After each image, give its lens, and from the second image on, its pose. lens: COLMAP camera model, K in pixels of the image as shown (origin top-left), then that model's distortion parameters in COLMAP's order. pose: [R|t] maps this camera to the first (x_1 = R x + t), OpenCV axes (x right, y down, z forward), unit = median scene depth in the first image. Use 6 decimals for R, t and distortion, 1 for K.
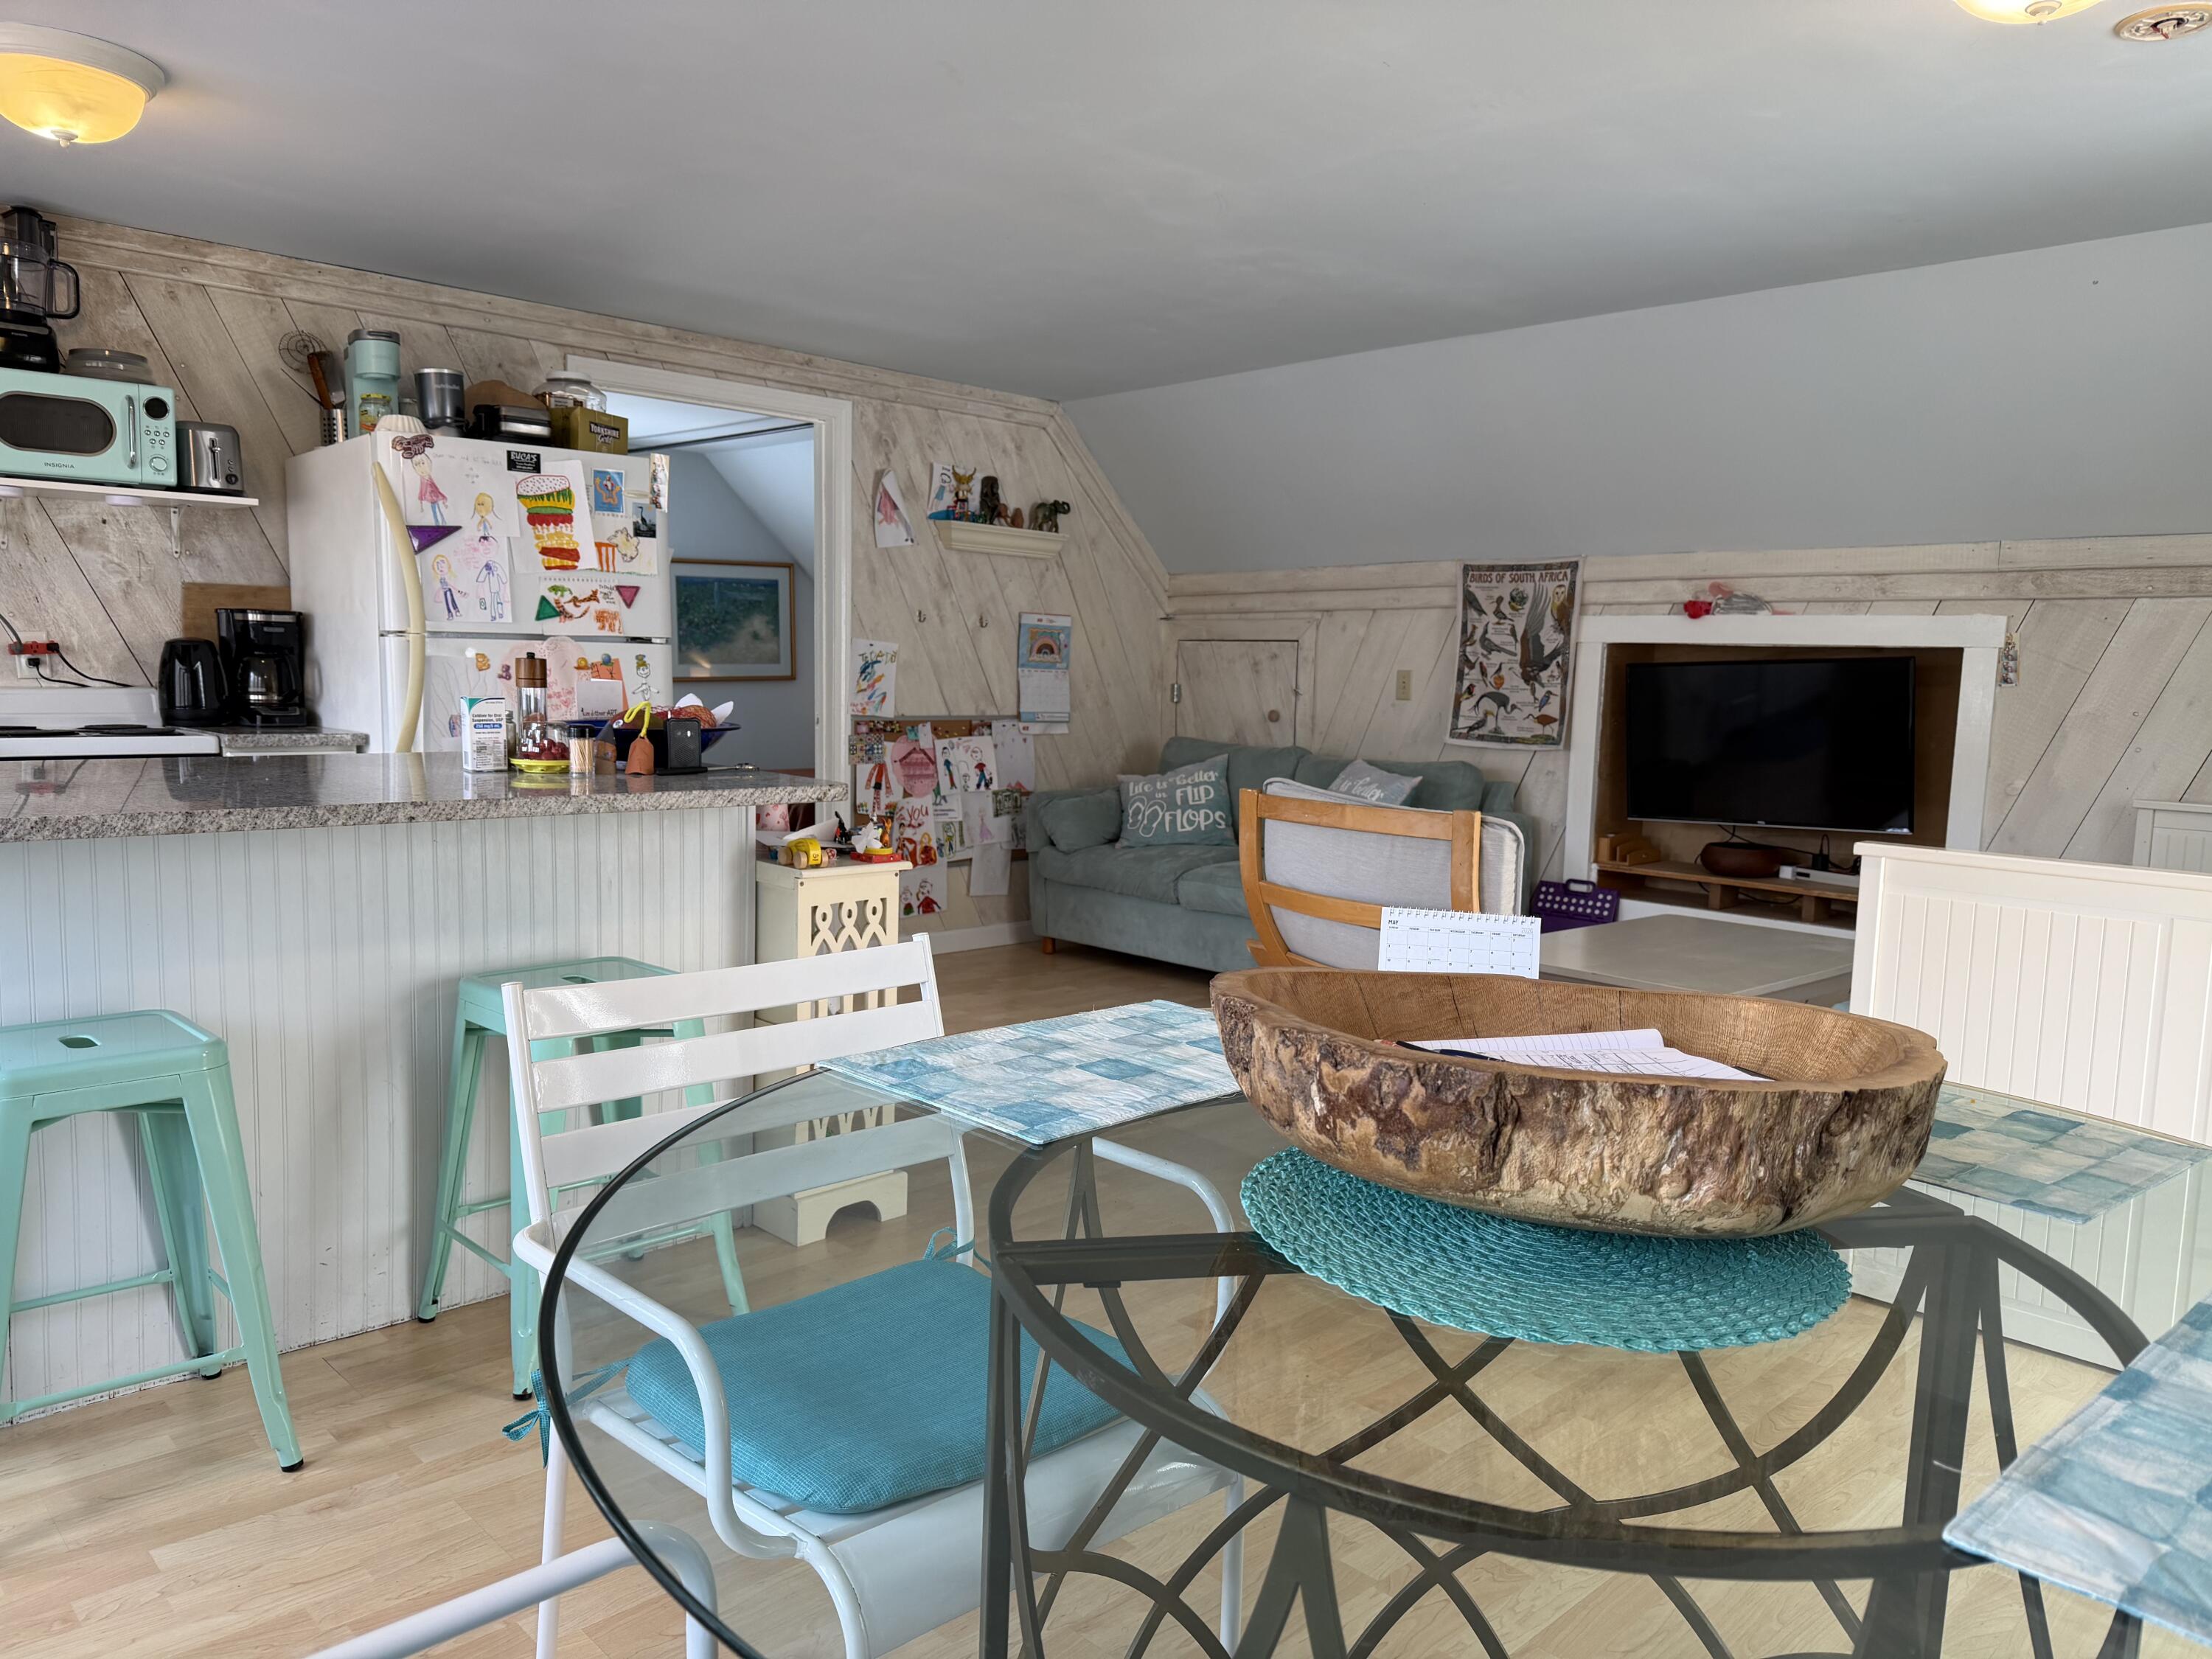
lens RADIAL K [[1548.1, 0, 1084.1], [0, 1548.1, 860.0], [0, 0, 1]] dist [0.050471, -0.063898]
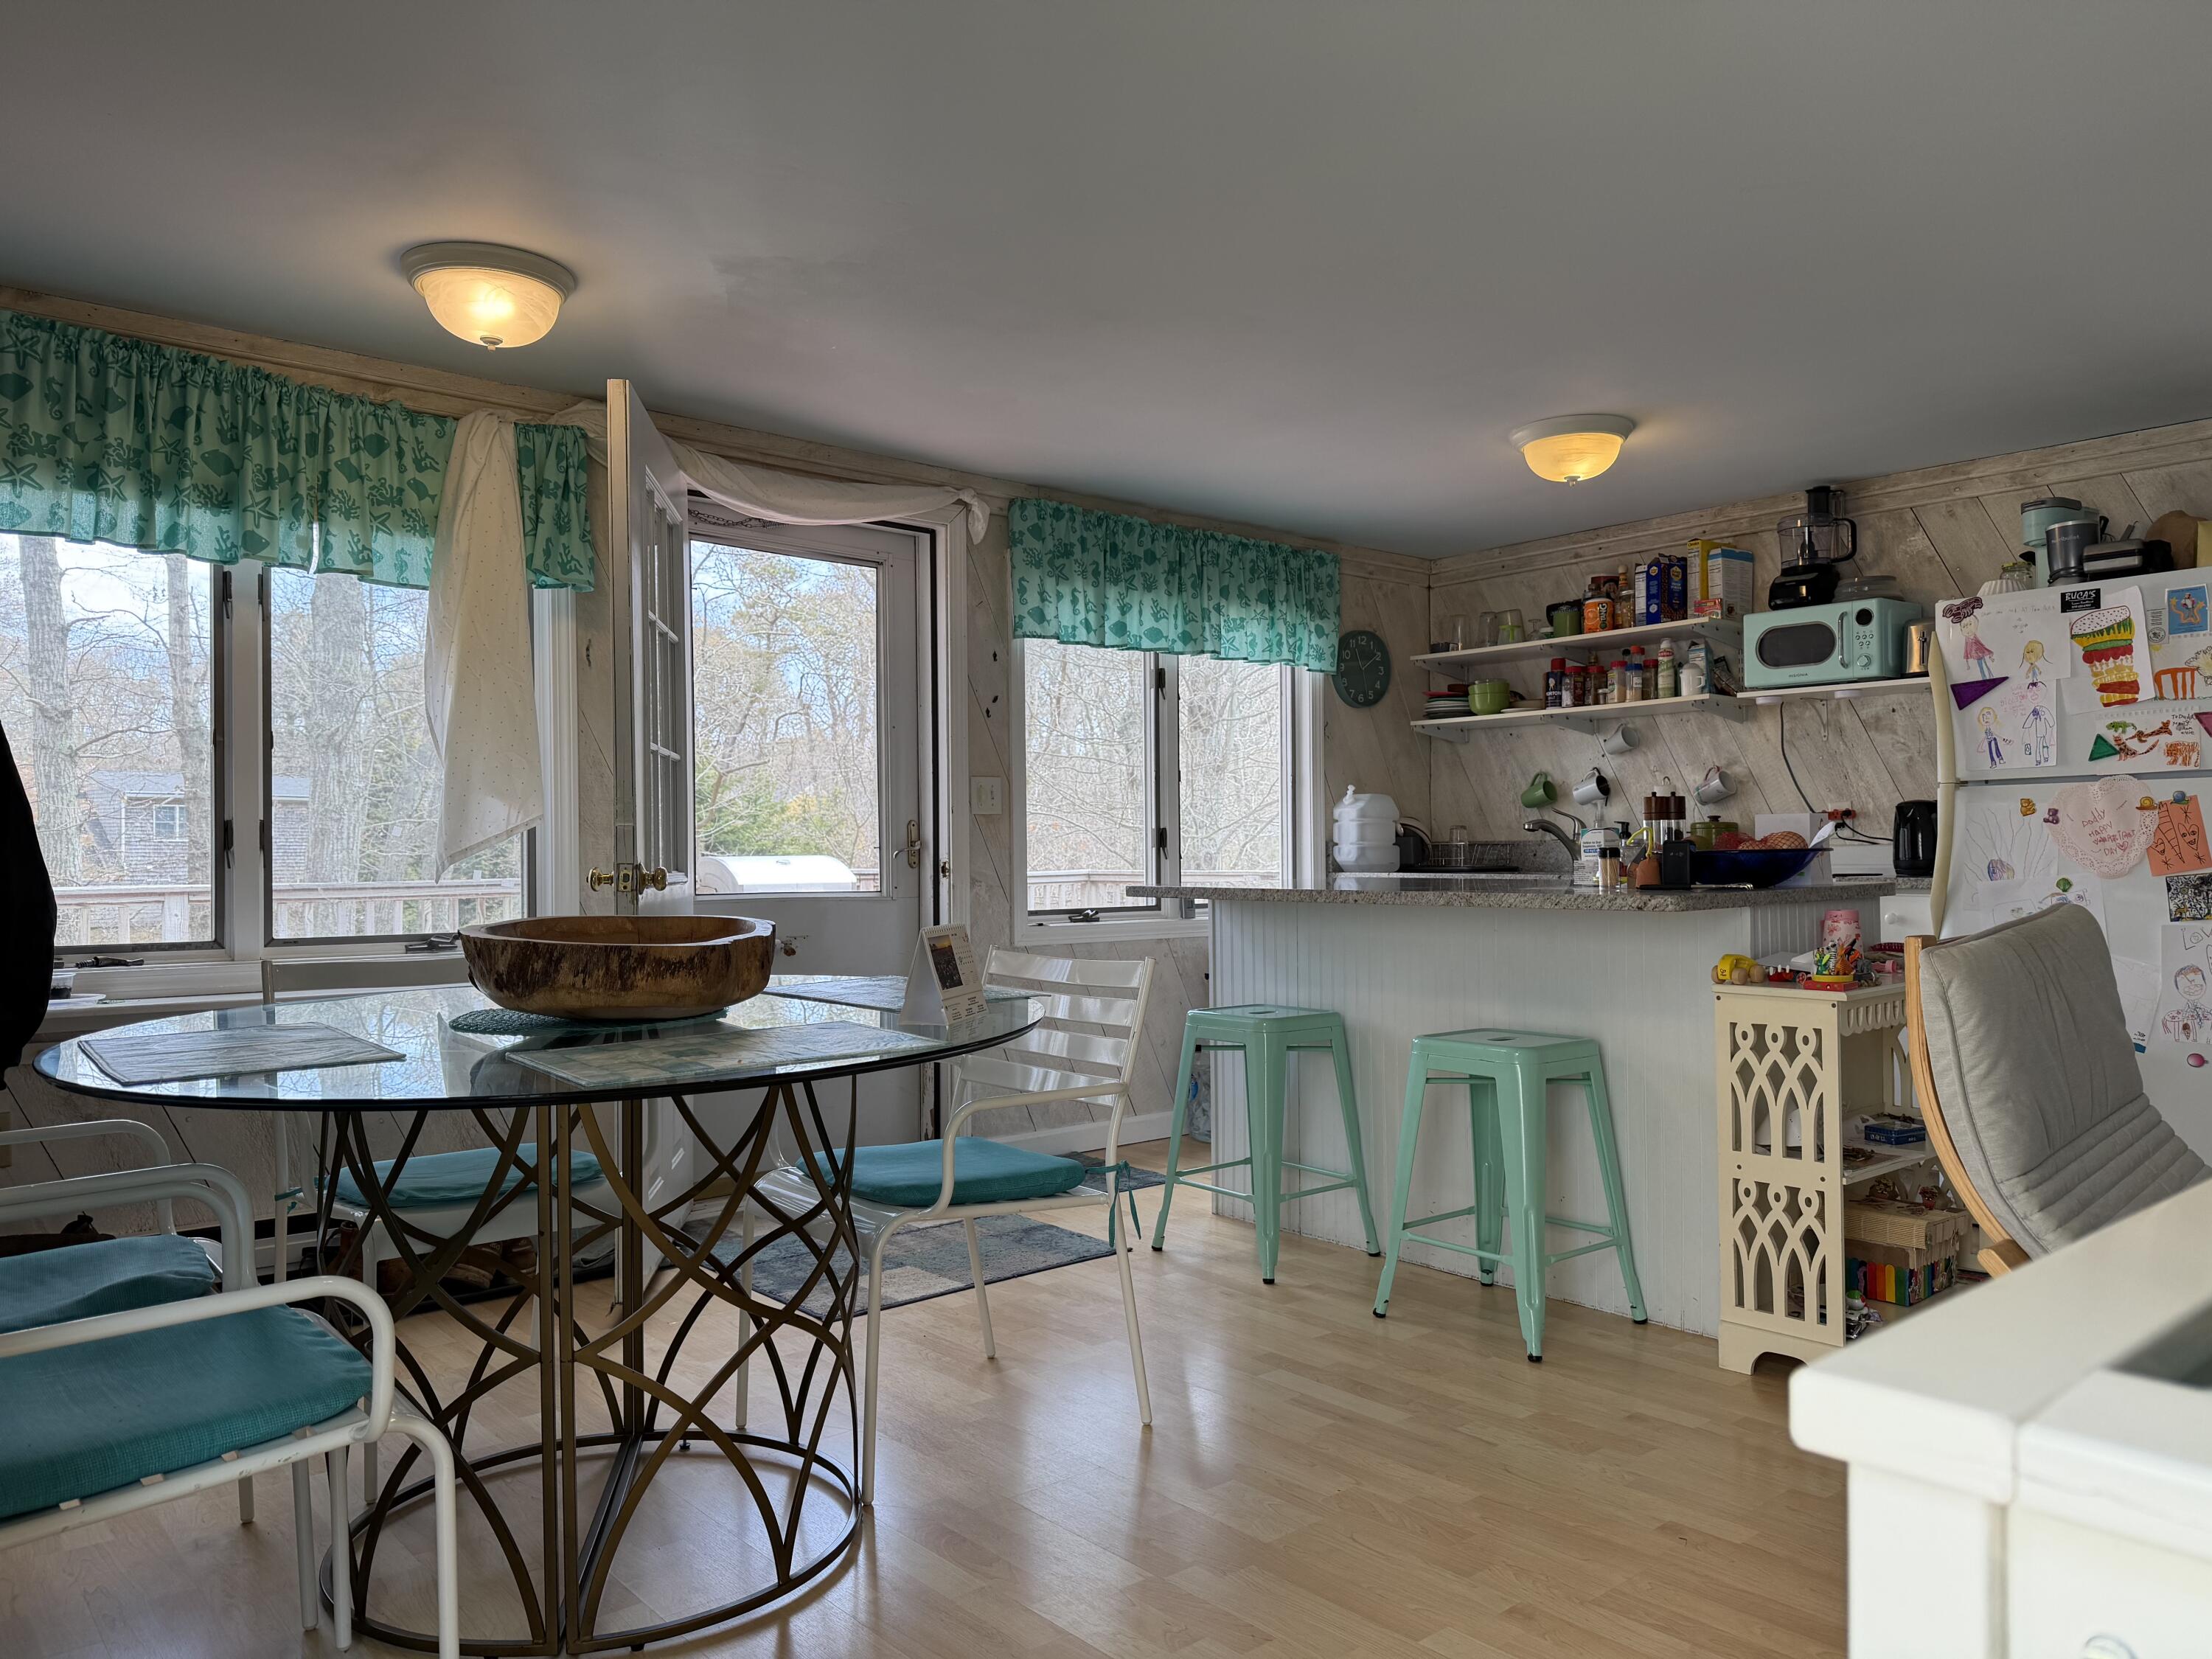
lens RADIAL K [[1548.1, 0, 1098.6], [0, 1548.1, 851.2], [0, 0, 1]] dist [0.050471, -0.063898]
pose [[-0.052035, -0.024360, -0.998348, 0.505674], [-0.118480, 0.992792, -0.018049, -0.008244], [0.991592, 0.117345, -0.054546, 0.368792]]
